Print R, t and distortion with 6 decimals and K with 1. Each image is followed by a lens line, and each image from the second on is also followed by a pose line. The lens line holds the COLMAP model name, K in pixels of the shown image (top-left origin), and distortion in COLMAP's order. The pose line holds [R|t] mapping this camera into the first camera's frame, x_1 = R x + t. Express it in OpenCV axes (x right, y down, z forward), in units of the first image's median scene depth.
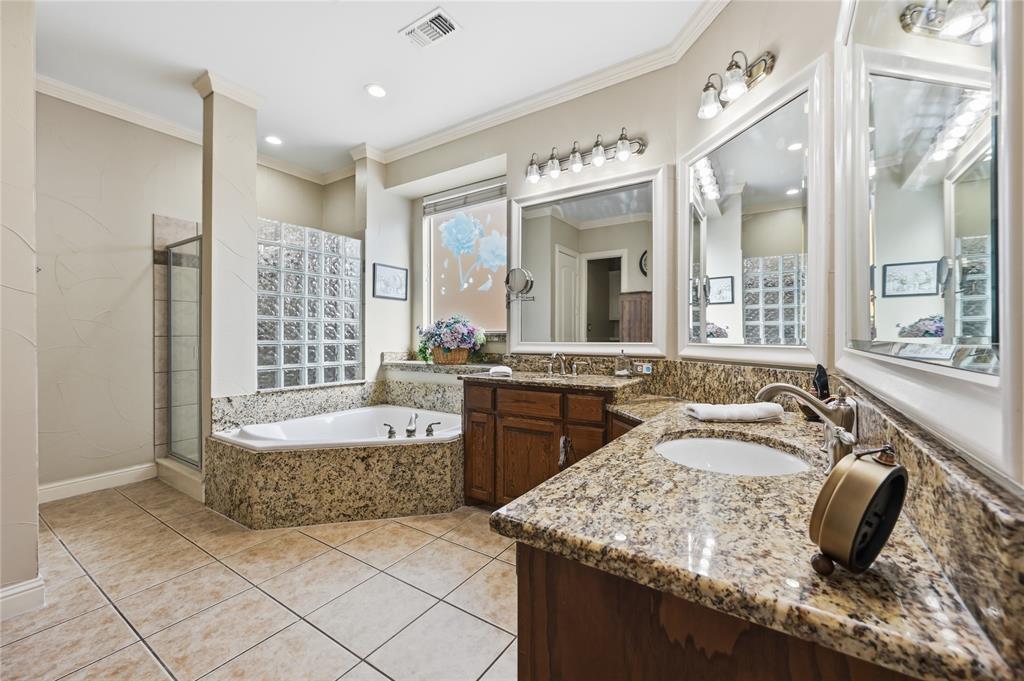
lens RADIAL K [[402.9, 0, 512.9], [0, 402.9, 335.0], [0, 0, 1]] dist [0.000777, 0.000068]
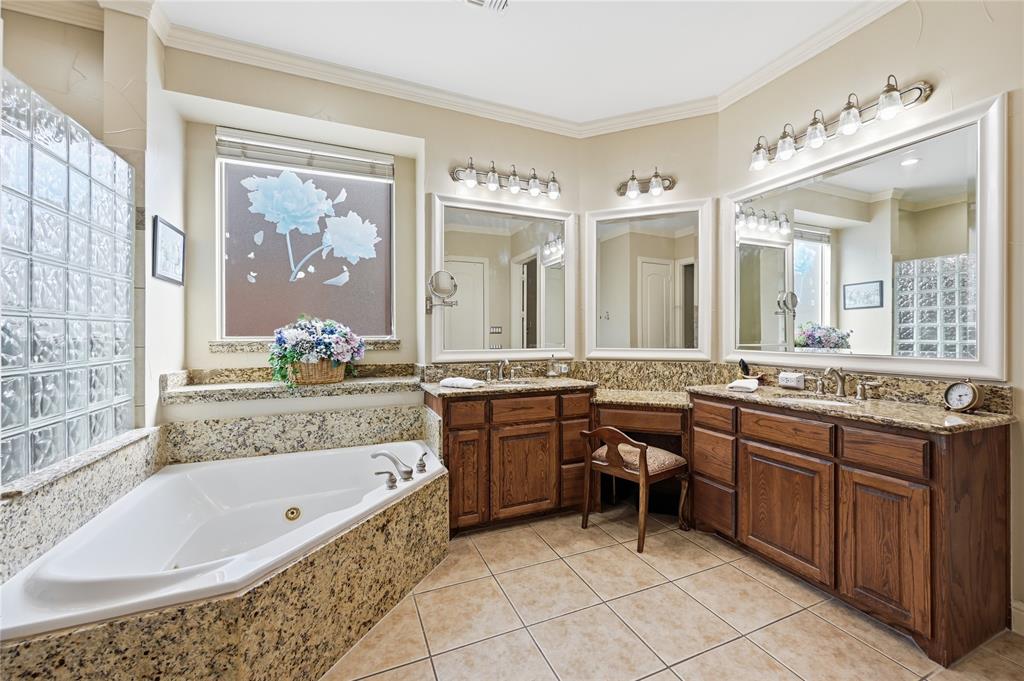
lens RADIAL K [[402.9, 0, 512.9], [0, 402.9, 335.0], [0, 0, 1]] dist [0.000777, 0.000068]
pose [[0.556903, 0.000511, 0.830577, -0.782108], [-0.001852, 0.999998, 0.000626, -0.022186], [-0.830576, -0.001887, 0.556903, 0.411892]]
